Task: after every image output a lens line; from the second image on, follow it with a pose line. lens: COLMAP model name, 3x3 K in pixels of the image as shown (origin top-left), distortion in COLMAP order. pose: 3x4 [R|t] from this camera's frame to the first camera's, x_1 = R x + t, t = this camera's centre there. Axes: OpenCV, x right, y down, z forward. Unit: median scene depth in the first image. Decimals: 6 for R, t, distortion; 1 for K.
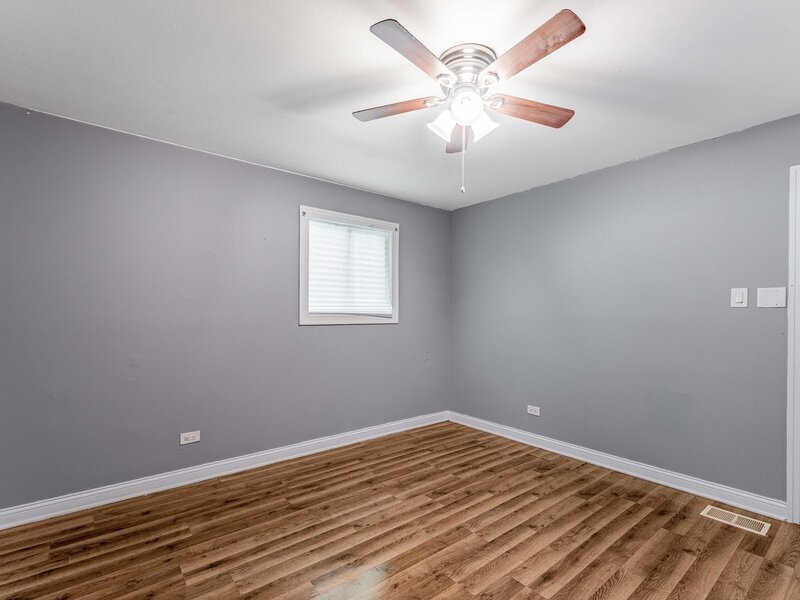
lens RADIAL K [[369.4, 0, 391.0], [0, 369.4, 318.9], [0, 0, 1]] dist [0.001214, -0.000191]
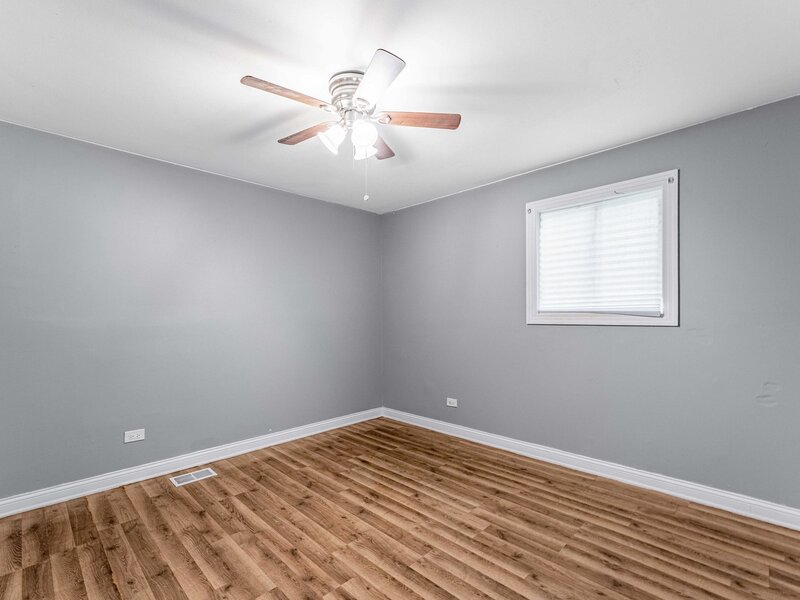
lens RADIAL K [[369.4, 0, 391.0], [0, 369.4, 318.9], [0, 0, 1]] dist [0.001214, -0.000191]
pose [[0.136791, 0.009004, -0.990559, 0.819032], [-0.004887, 0.999953, 0.008414, -0.004111], [0.990588, 0.003690, 0.136828, 0.595522]]
